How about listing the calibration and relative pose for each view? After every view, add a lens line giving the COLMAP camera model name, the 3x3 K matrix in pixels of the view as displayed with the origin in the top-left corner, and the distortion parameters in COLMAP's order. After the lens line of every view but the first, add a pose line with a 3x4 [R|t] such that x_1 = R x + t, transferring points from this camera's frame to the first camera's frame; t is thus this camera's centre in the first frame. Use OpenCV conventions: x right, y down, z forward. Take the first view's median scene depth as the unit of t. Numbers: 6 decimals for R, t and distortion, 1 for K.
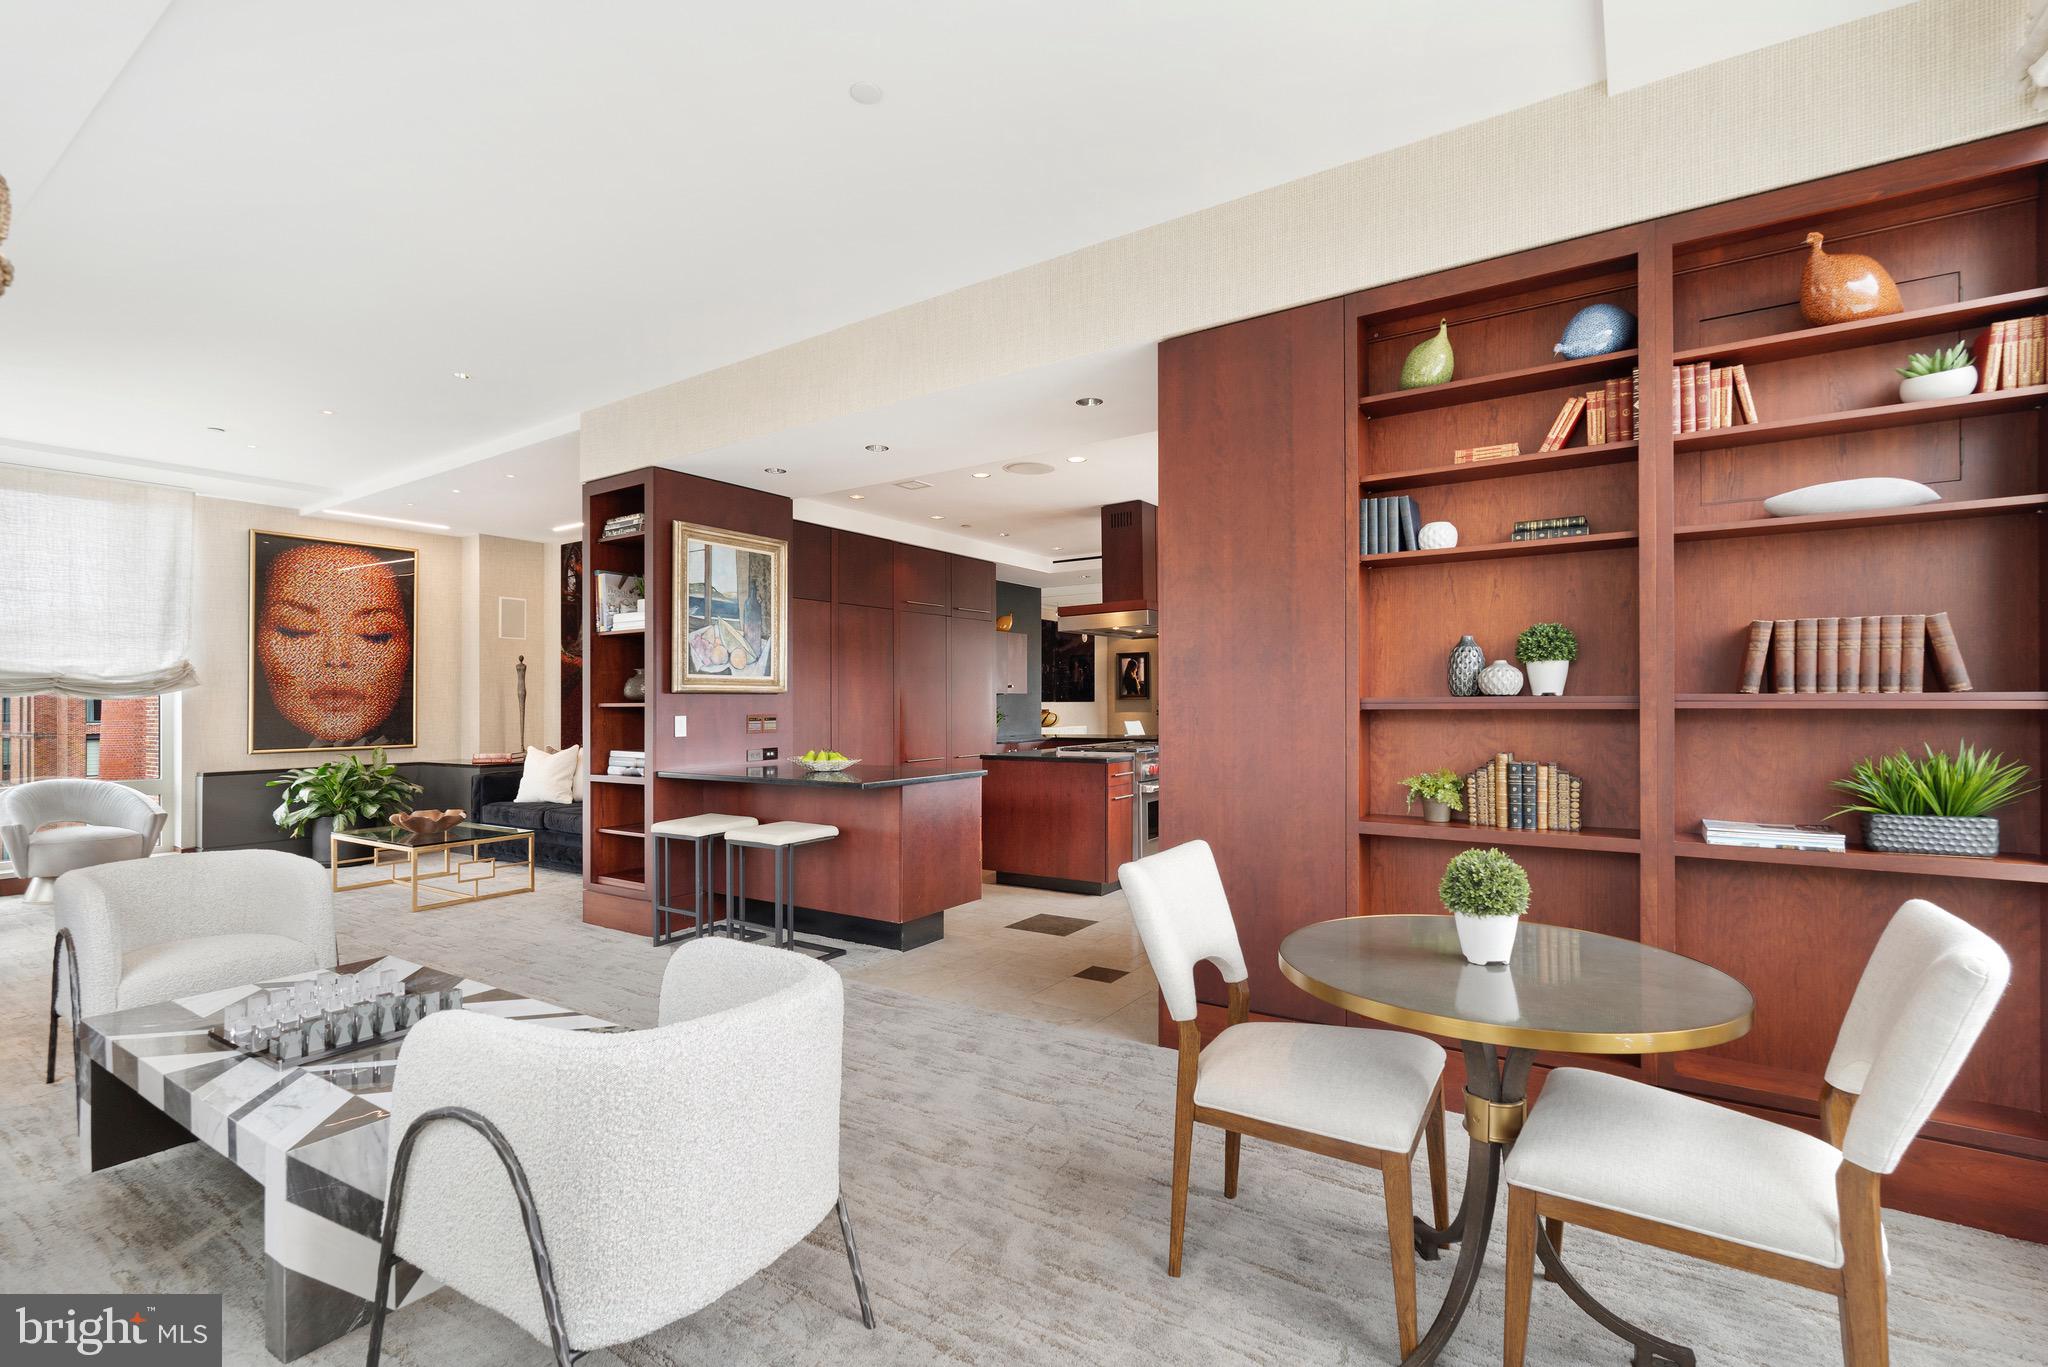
lens RADIAL K [[877.7, 0, 1045.7], [0, 877.7, 697.4], [0, 0, 1]] dist [-0.001534, -0.000878]
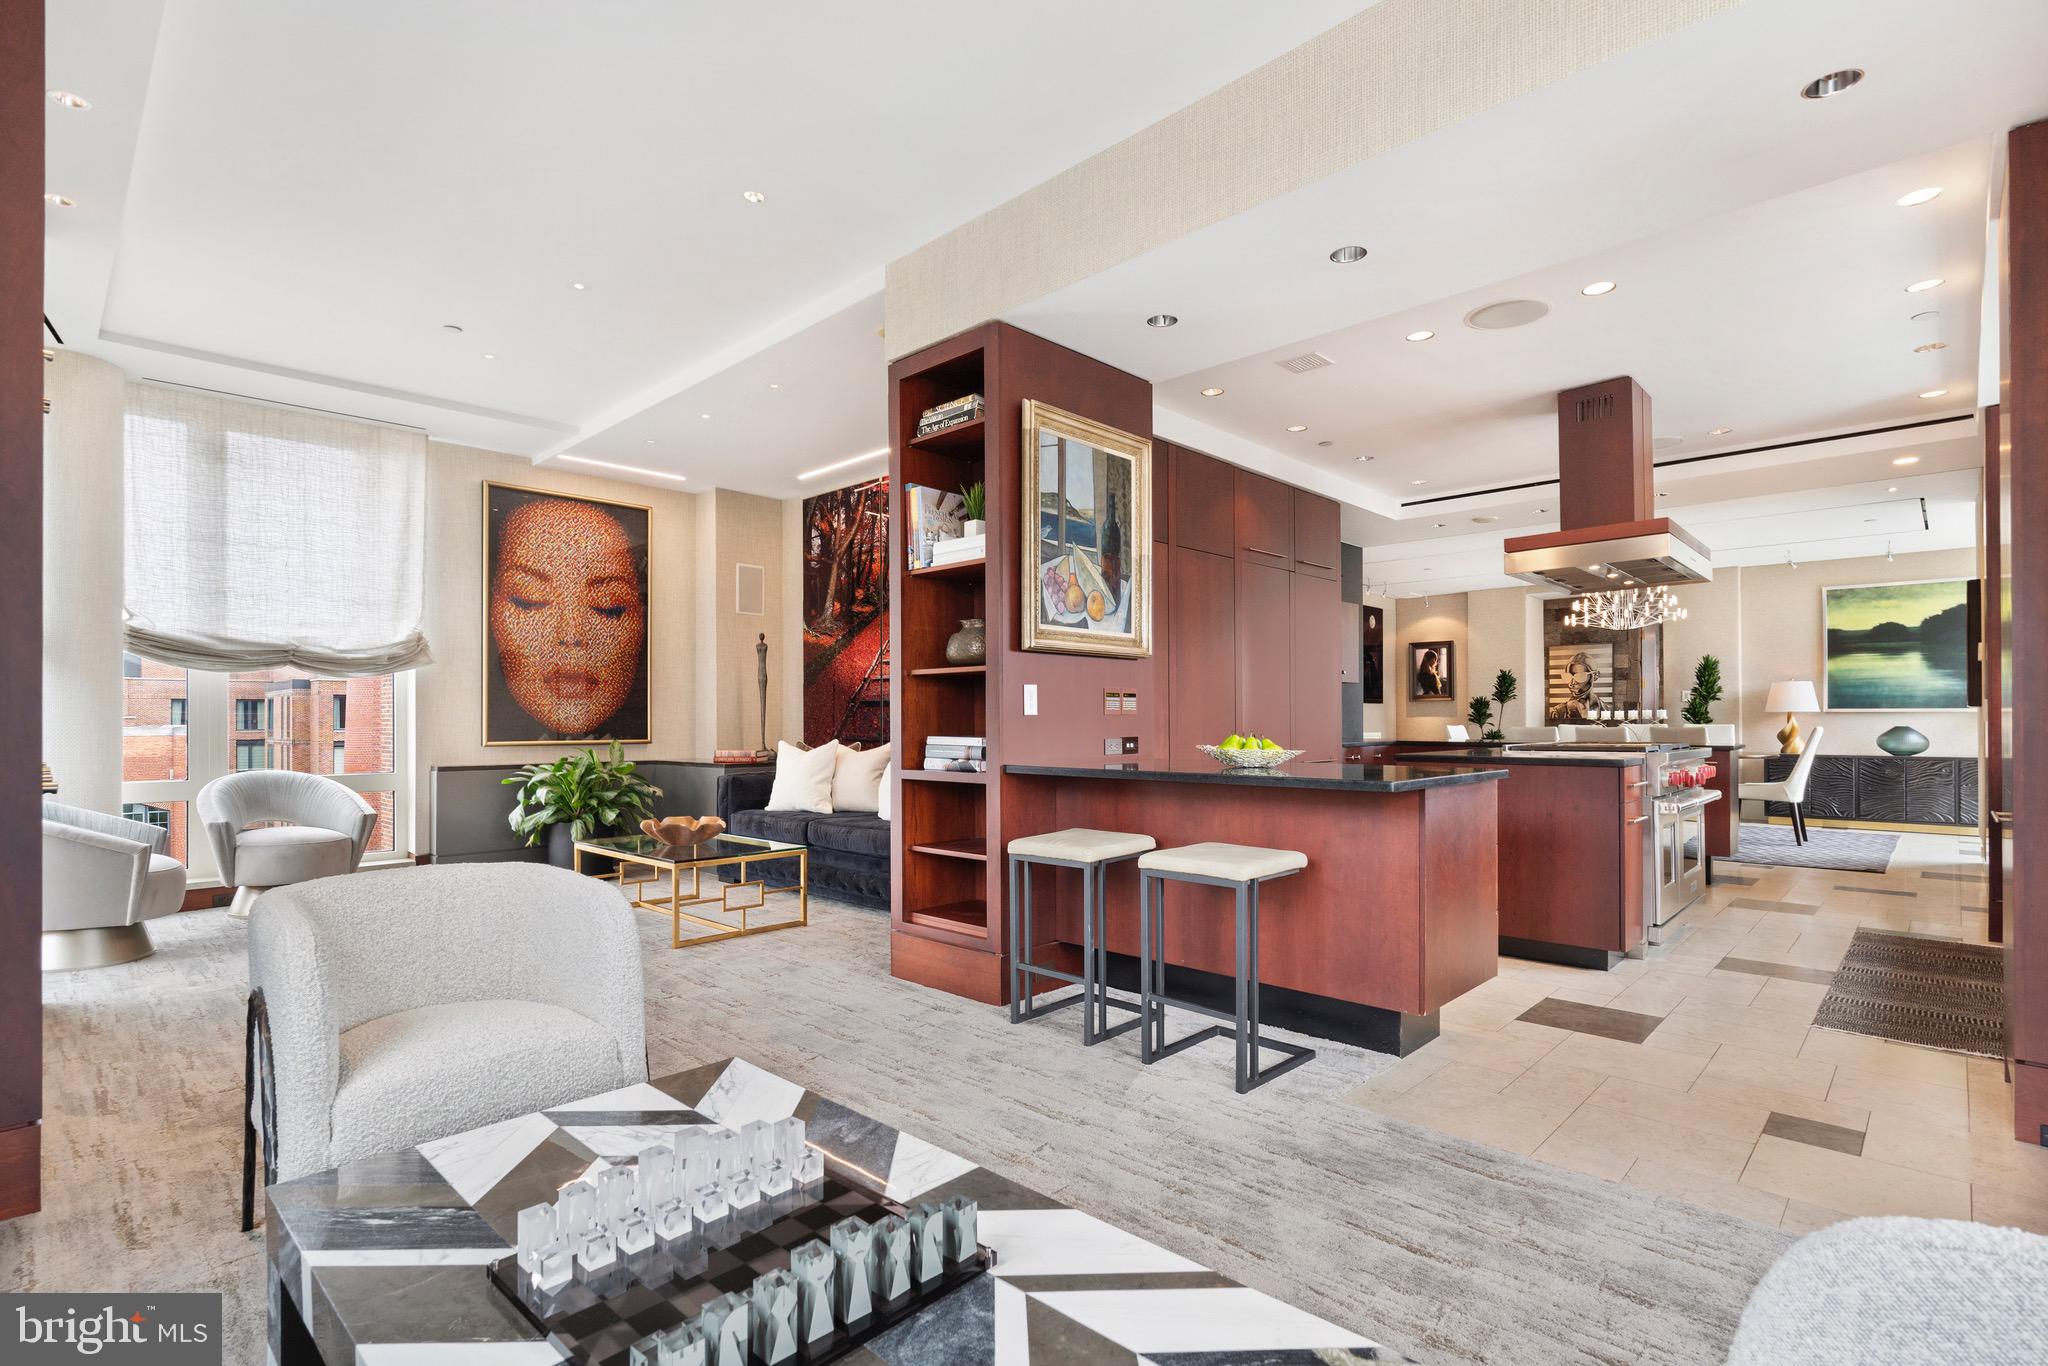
lens RADIAL K [[967.1, 0, 1018.1], [0, 967.1, 715.1], [0, 0, 1]] dist [-0.000386, -0.001905]
pose [[0.976460, -0.000326, -0.215699, -0.247545], [0.000817, 0.999997, 0.002187, 0.040432], [0.215698, -0.002311, 0.976457, 0.243737]]
